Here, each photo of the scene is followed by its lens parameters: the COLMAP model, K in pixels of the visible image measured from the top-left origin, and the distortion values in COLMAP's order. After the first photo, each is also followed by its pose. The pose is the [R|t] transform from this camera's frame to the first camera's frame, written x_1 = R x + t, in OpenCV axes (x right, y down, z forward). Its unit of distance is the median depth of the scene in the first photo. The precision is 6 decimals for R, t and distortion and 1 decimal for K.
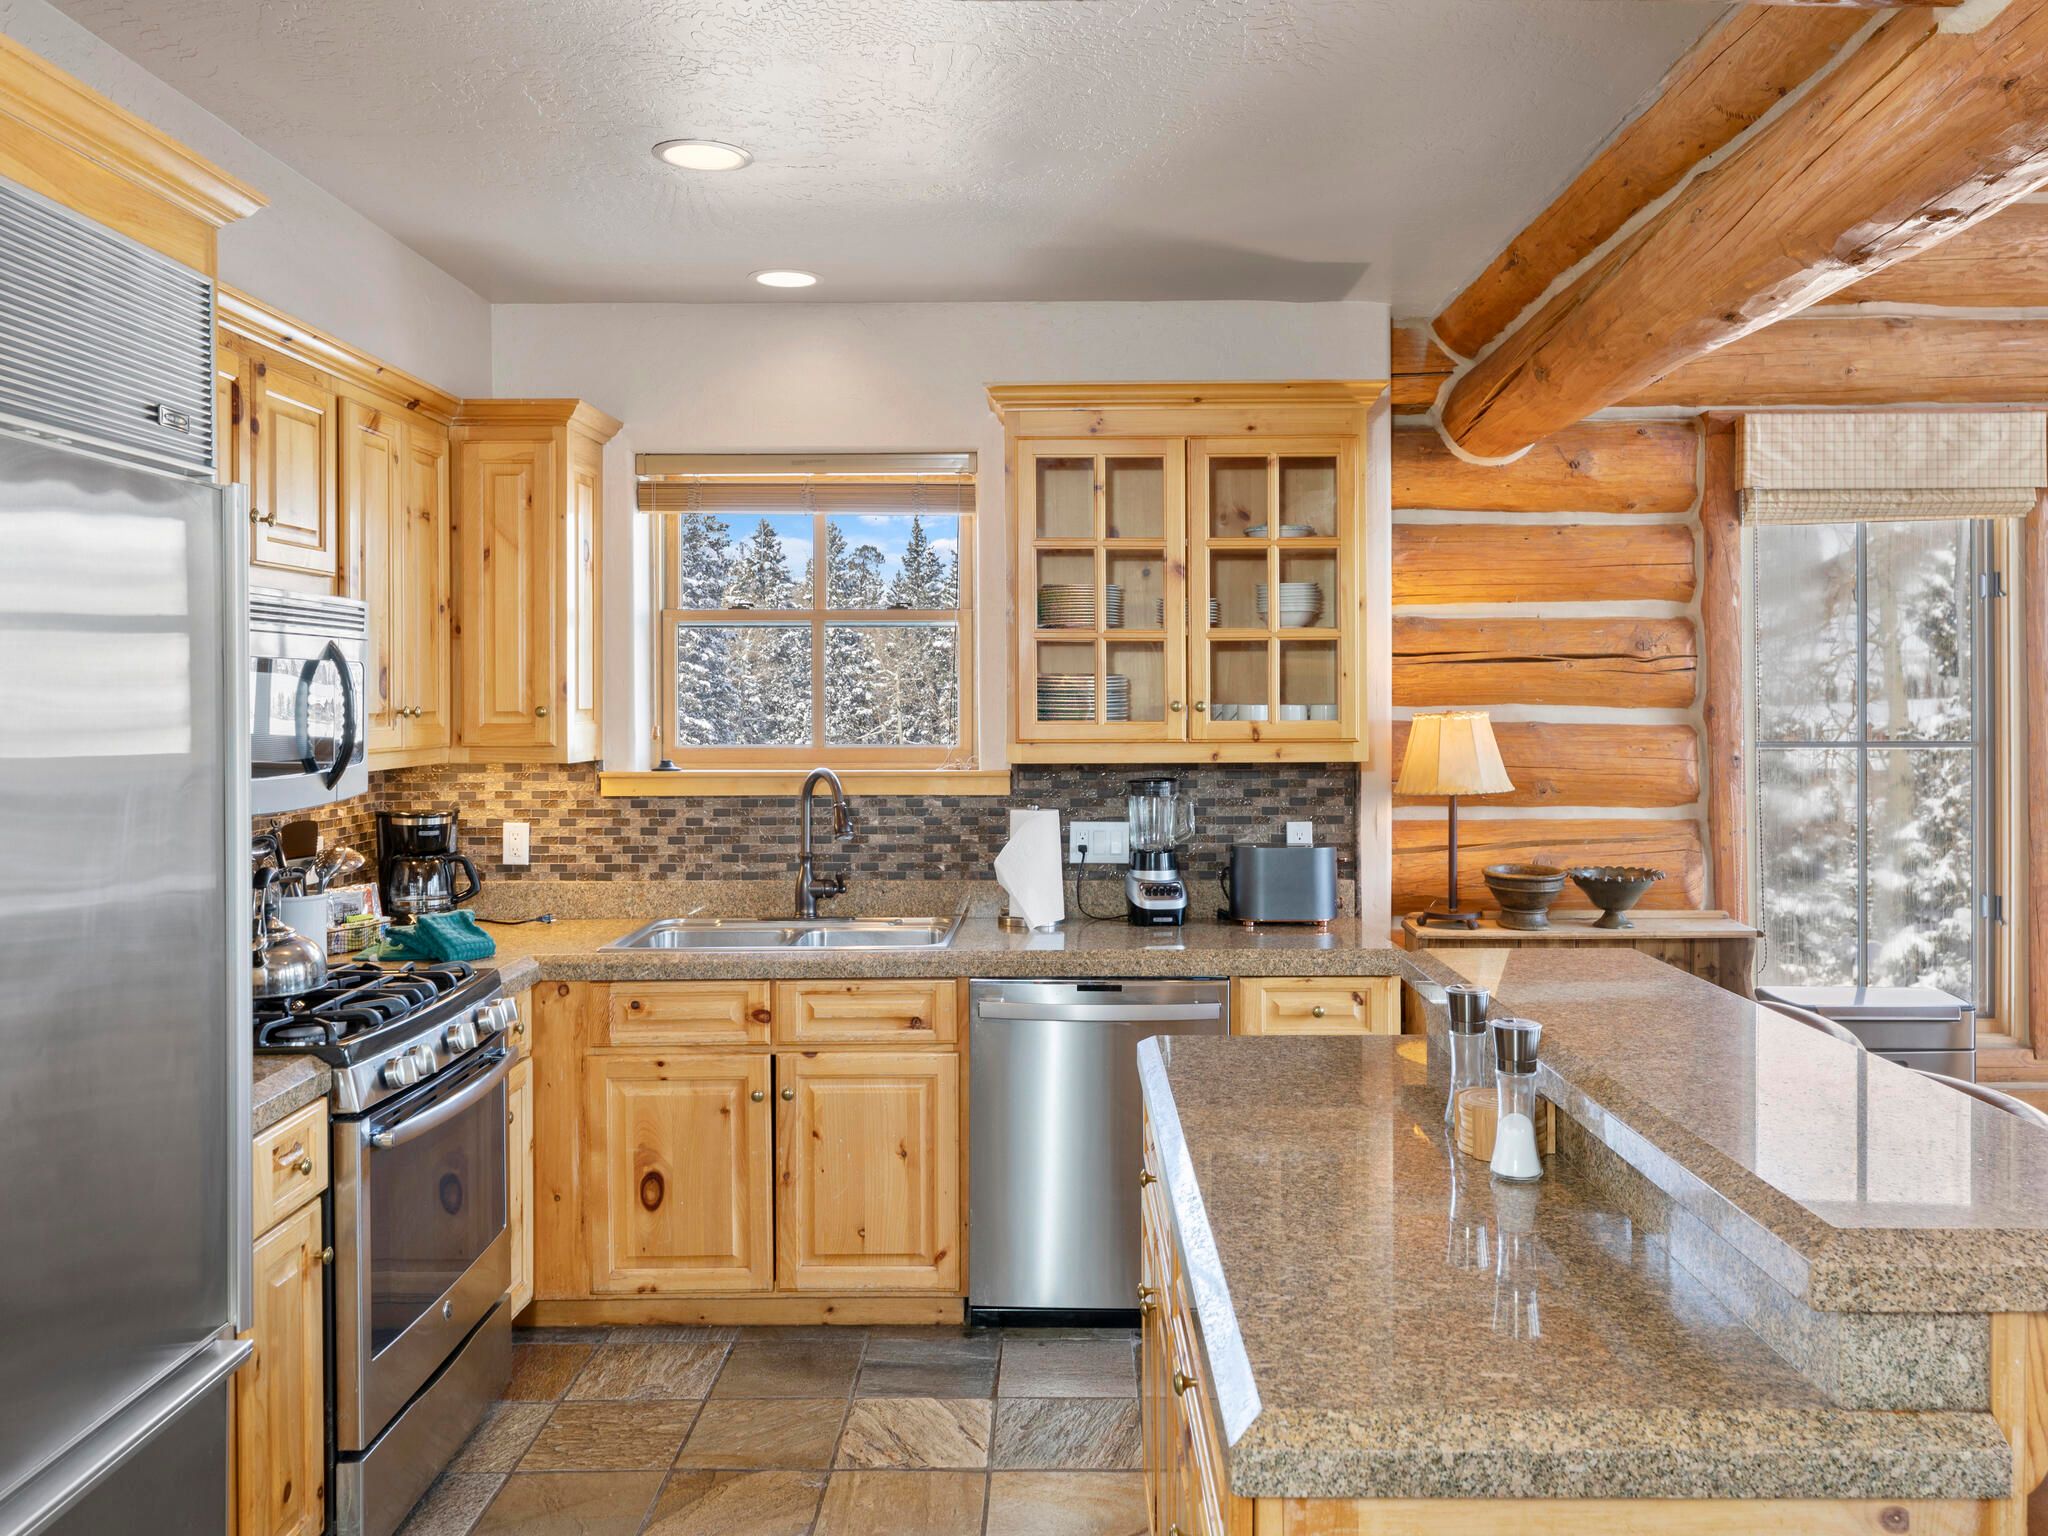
lens RADIAL K [[1687.9, 0, 1056.3], [0, 1687.9, 687.9], [0, 0, 1]] dist [0.002610, 0.006520]
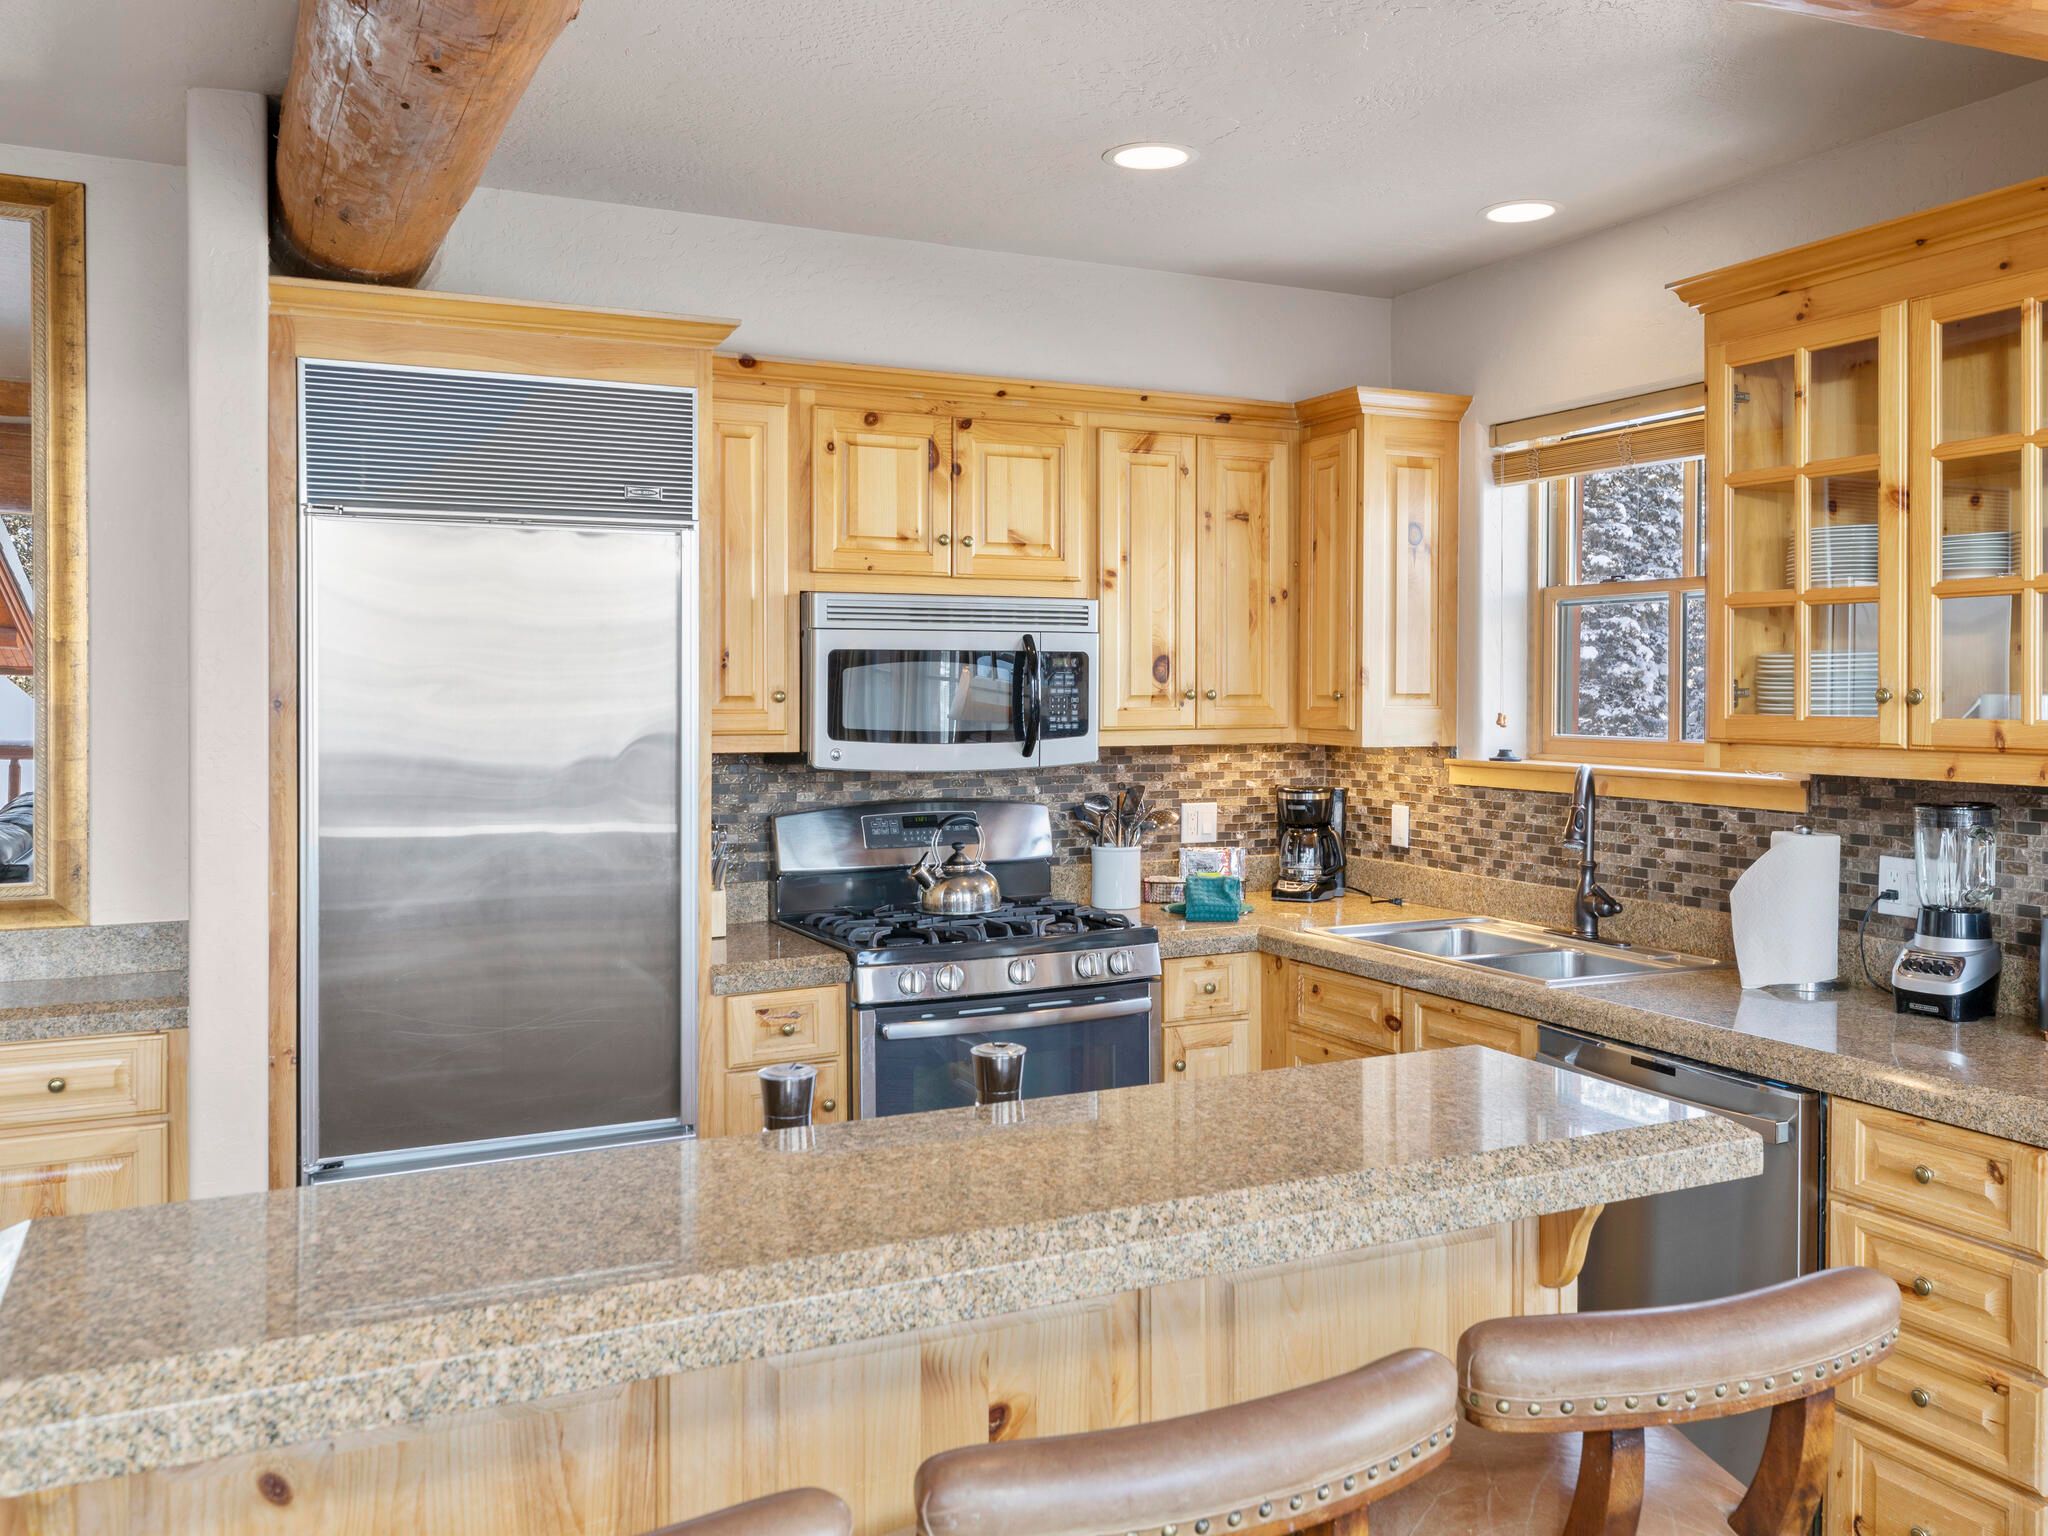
lens RADIAL K [[1687.9, 0, 1011.4], [0, 1687.9, 695.6], [0, 0, 1]] dist [0.002610, 0.006520]
pose [[0.424213, 0.008451, -0.905523, 0.504042], [0.002721, 0.999940, 0.010608, 0.002161], [0.905558, -0.006964, 0.424165, 0.356715]]
